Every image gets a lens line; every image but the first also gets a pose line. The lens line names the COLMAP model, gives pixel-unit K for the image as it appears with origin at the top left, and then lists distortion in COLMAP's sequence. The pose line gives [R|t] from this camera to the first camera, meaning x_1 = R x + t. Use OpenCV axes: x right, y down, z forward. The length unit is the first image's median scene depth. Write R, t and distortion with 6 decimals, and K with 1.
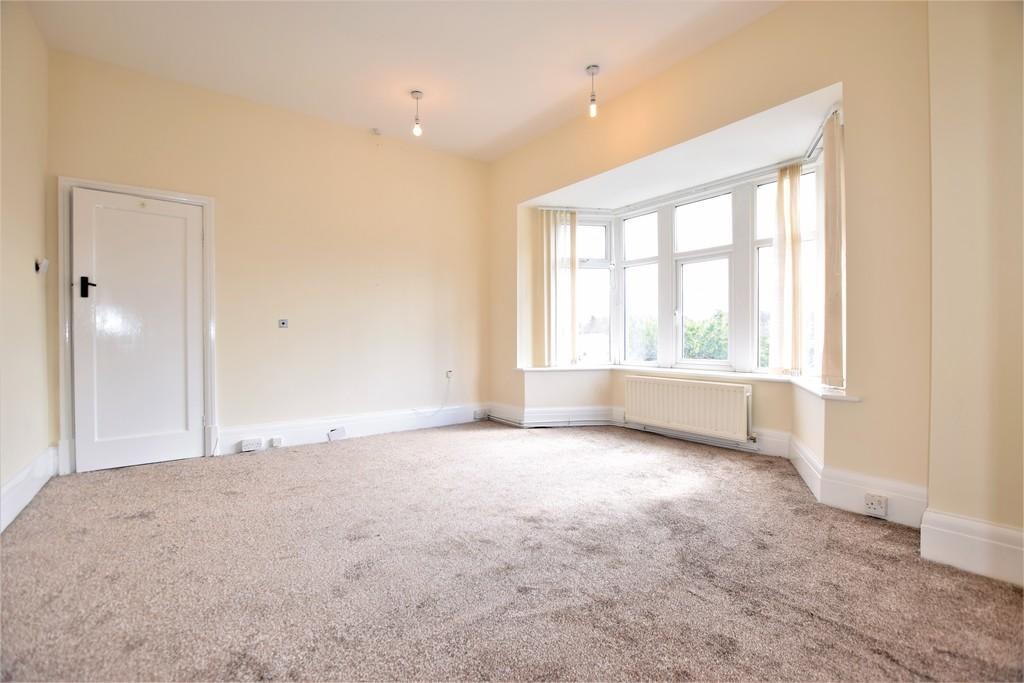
lens RADIAL K [[449.7, 0, 512.0], [0, 449.7, 341.5], [0, 0, 1]] dist [-0.000034, -0.000026]
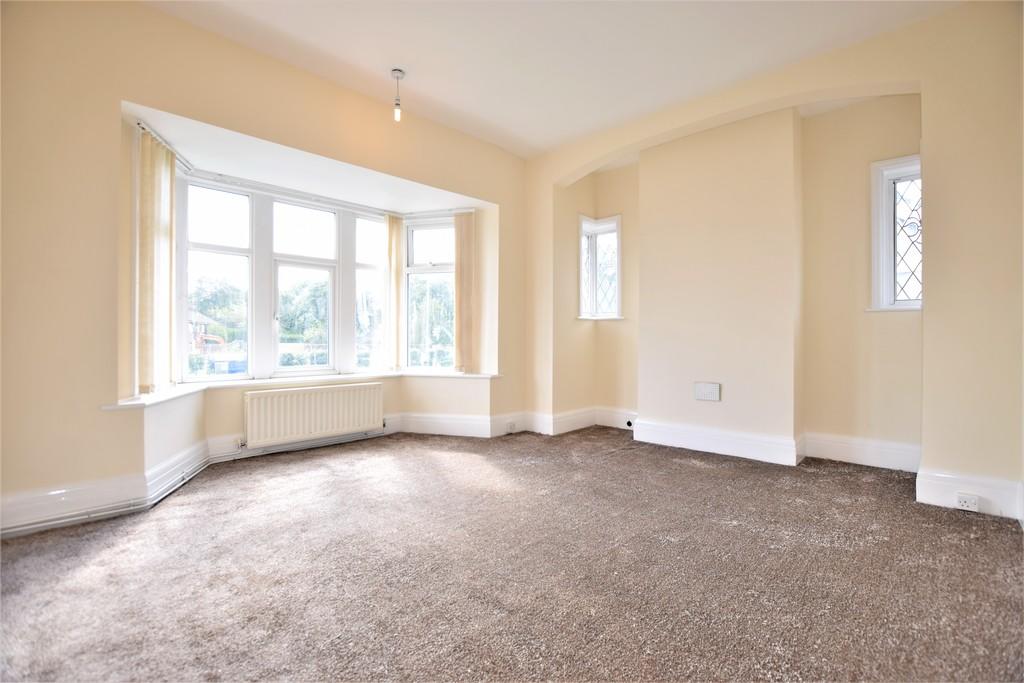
lens RADIAL K [[463.6, 0, 509.8], [0, 463.6, 341.7], [0, 0, 1]] dist [-0.003206, -0.000188]
pose [[-0.107883, -0.003593, 0.994157, -0.622335], [0.009559, 0.999943, 0.004652, -0.013879], [-0.994118, 0.010005, -0.107842, 0.629602]]
